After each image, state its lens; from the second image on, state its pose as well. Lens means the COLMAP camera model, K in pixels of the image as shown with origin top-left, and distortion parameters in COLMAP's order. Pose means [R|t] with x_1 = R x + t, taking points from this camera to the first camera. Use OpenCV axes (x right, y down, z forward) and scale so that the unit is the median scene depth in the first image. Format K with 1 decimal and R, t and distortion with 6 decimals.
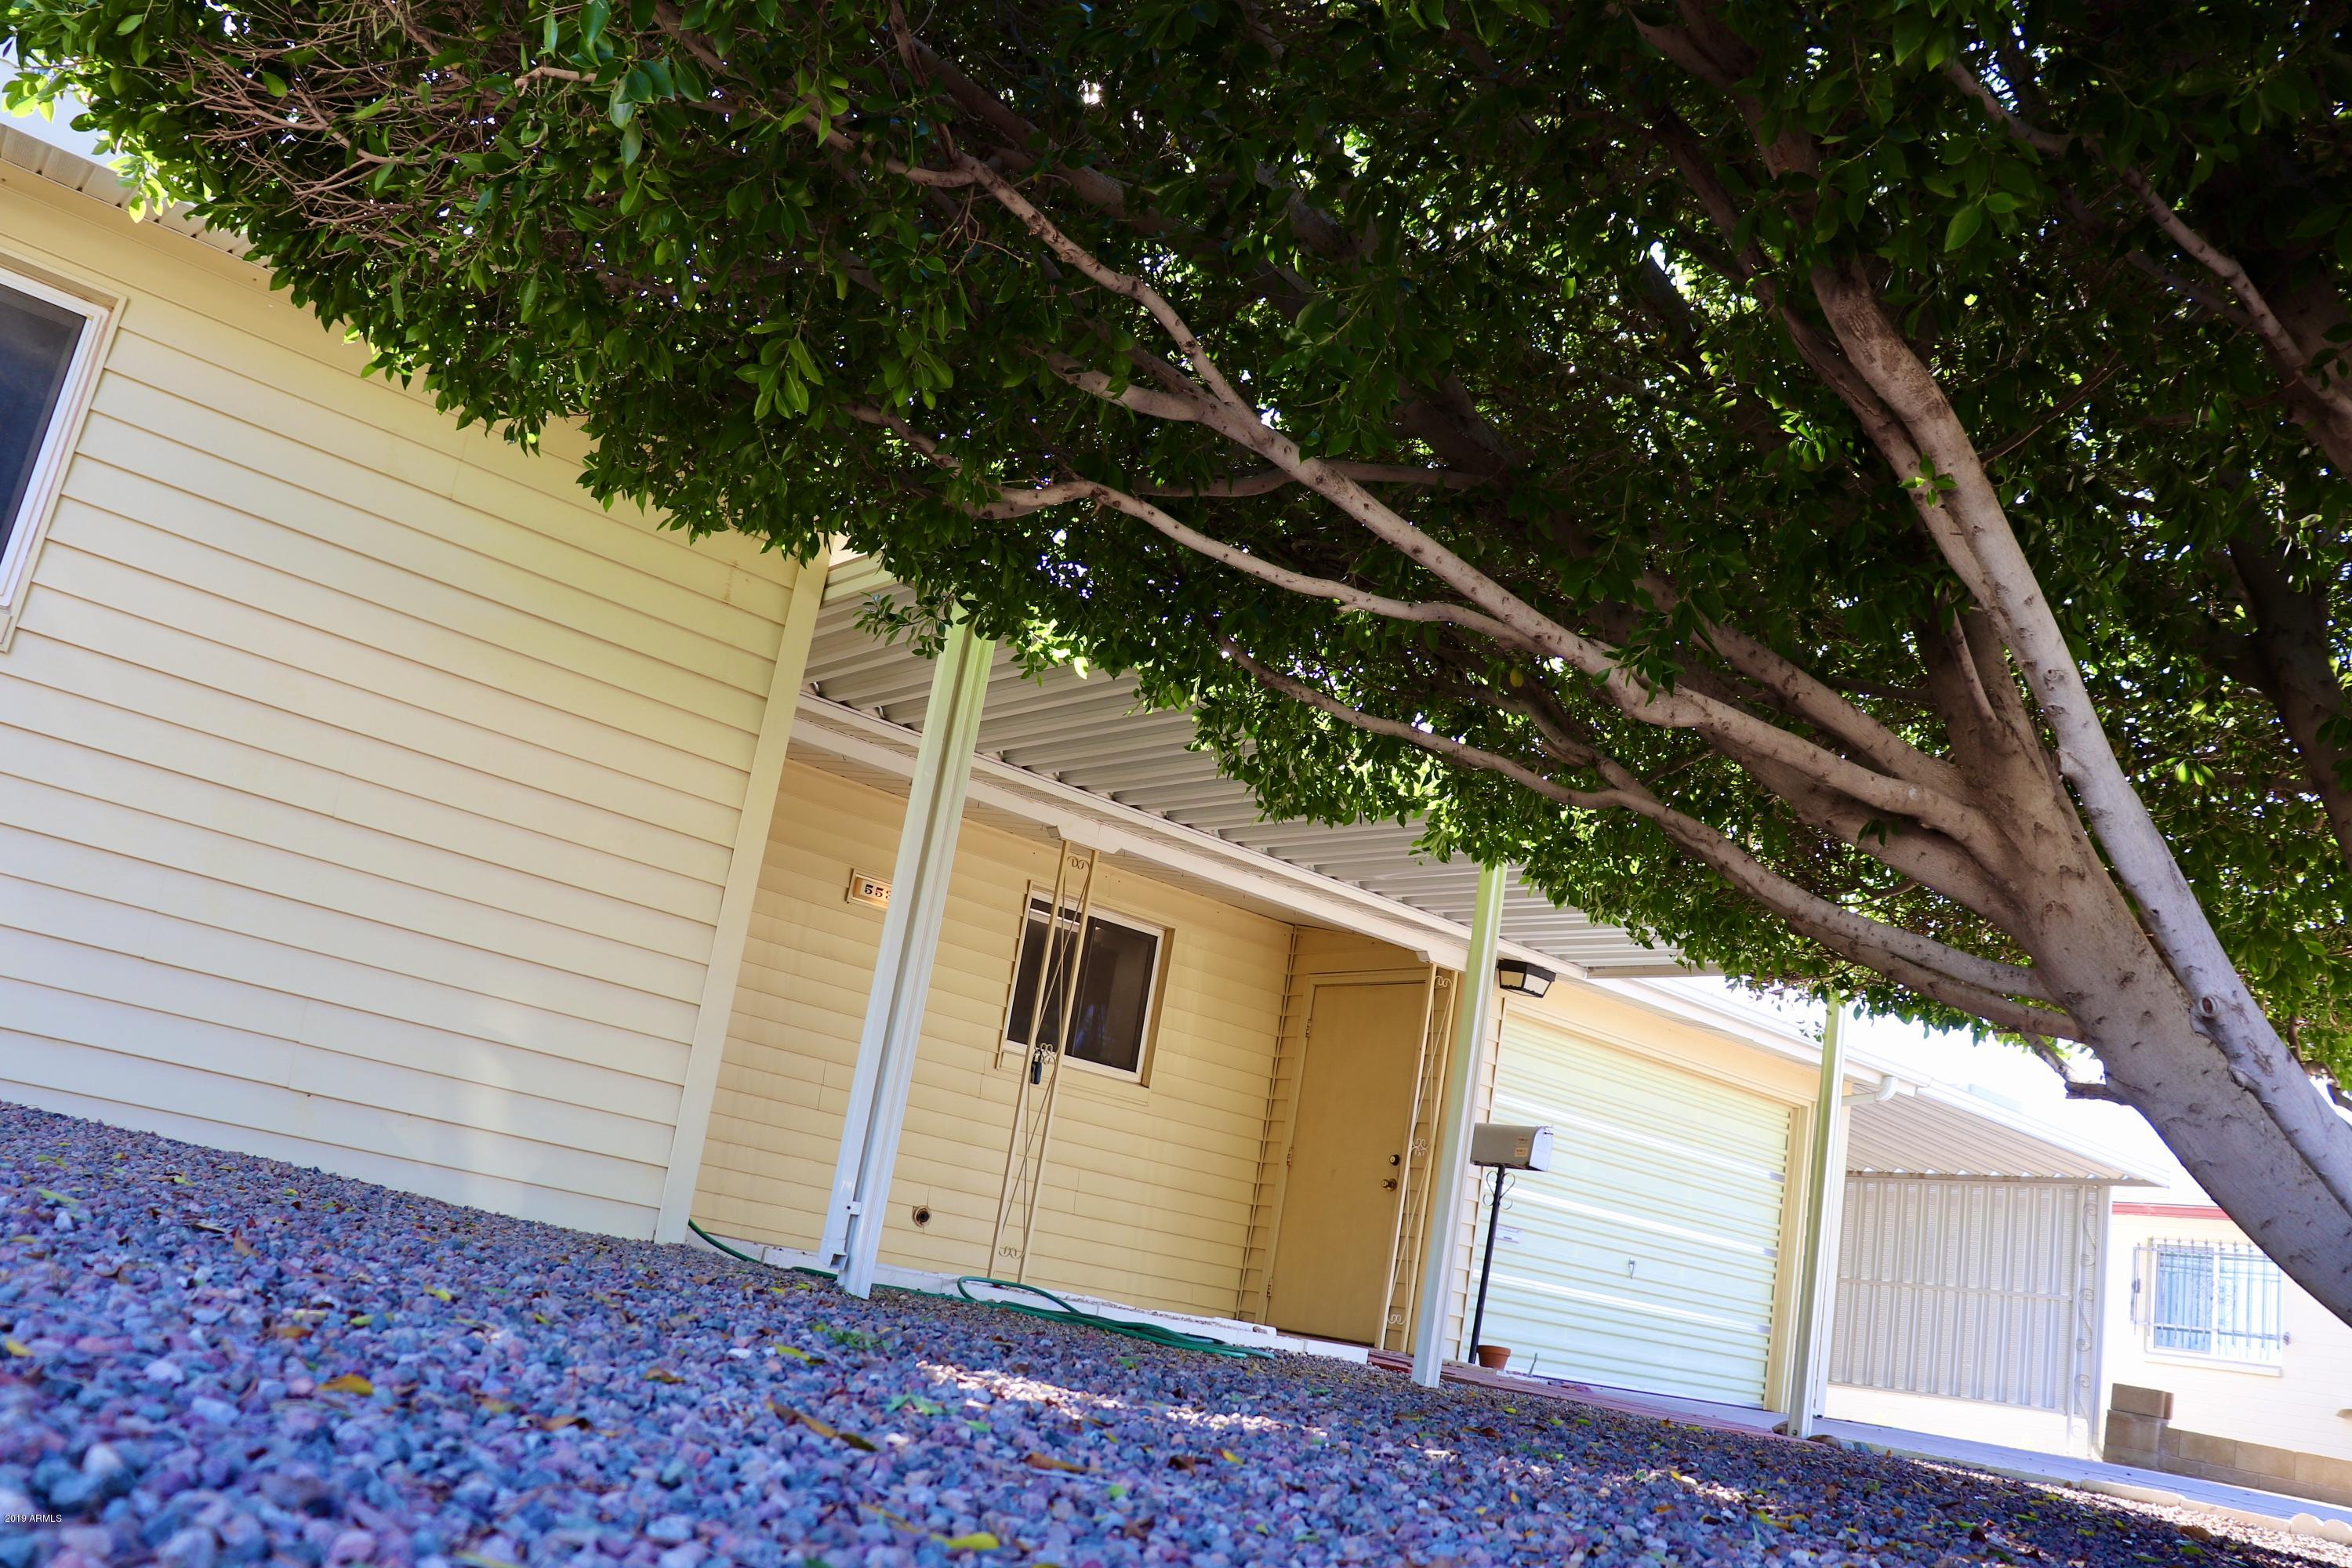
lens RADIAL K [[1947.8, 0, 1176.0], [0, 1947.8, 784.0], [0, 0, 1]] dist [-0.187586, 0.175977]
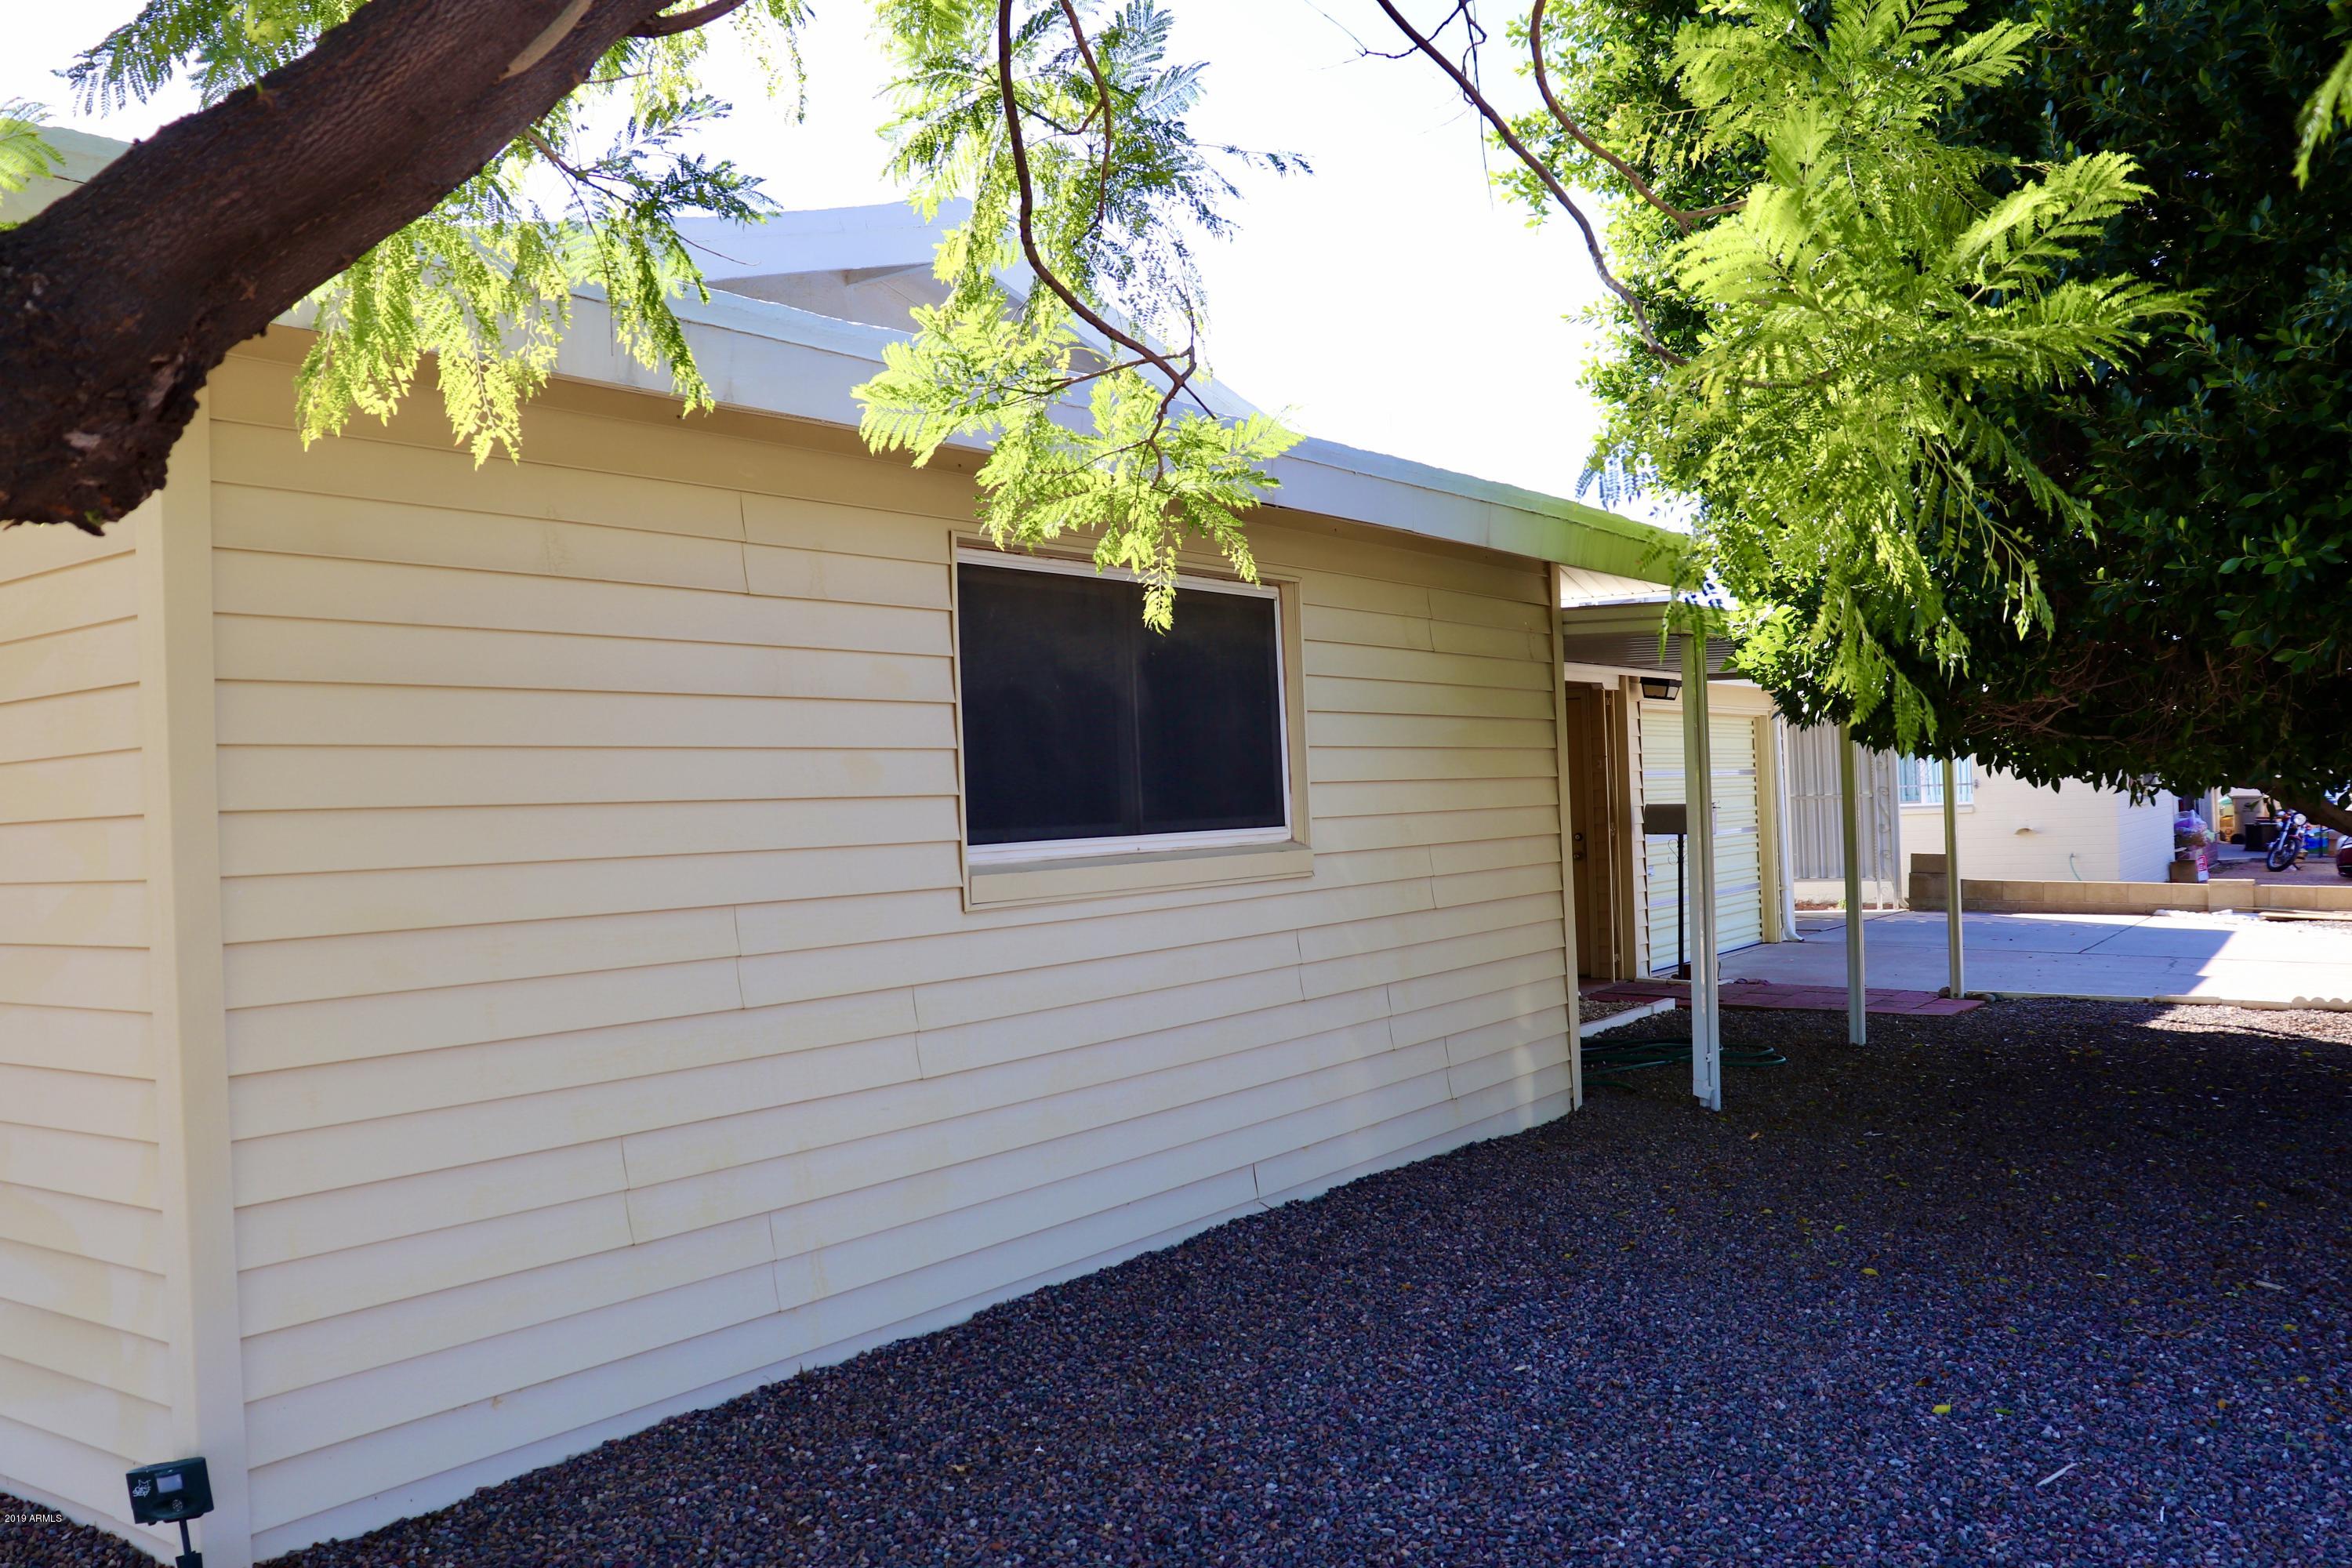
lens RADIAL K [[1947.8, 0, 1176.0], [0, 1947.8, 784.0], [0, 0, 1]] dist [-0.187586, 0.175977]
pose [[0.940519, -0.195912, 0.277566, -0.525605], [0.111657, 0.949854, 0.292080, -0.267837], [-0.320869, -0.243714, 0.915230, -0.122138]]
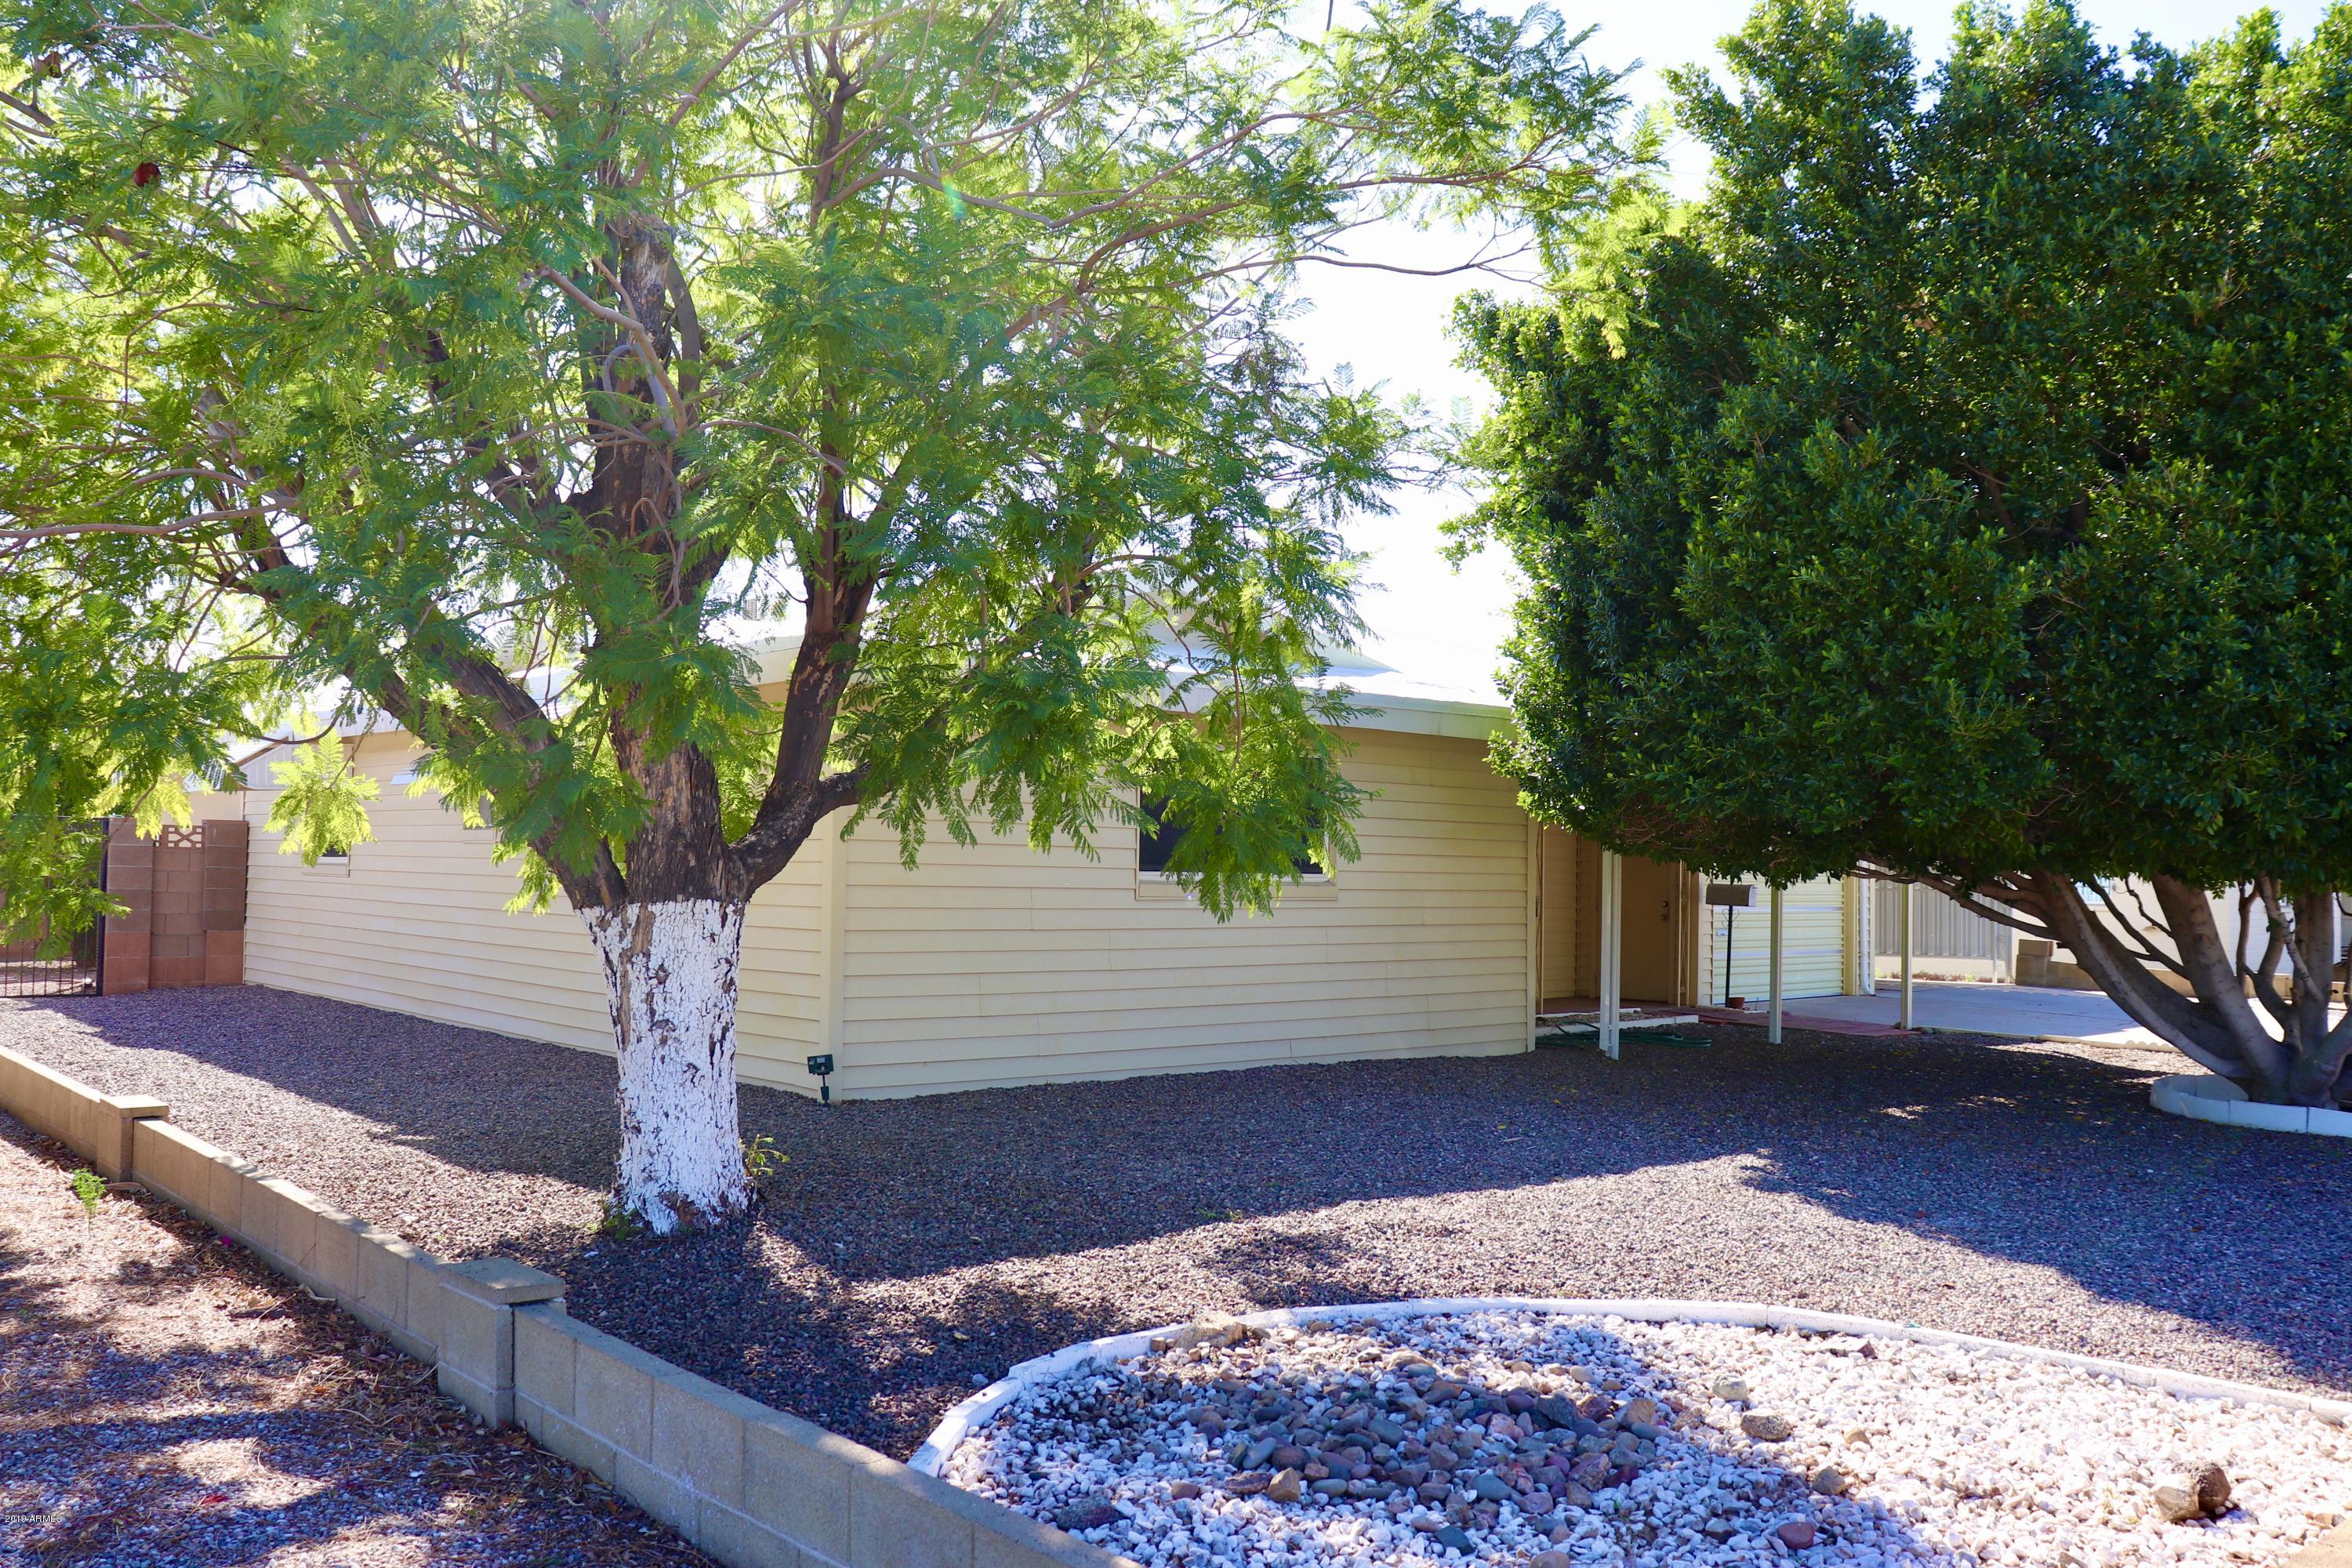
lens RADIAL K [[1959.1, 0, 1173.7], [0, 1959.1, 784.0], [0, 0, 1]] dist [-0.200840, 0.307792]
pose [[0.987261, -0.143568, 0.068592, -0.490095], [0.123921, 0.964188, 0.234489, -0.437274], [-0.099801, -0.223001, 0.969696, -0.789627]]
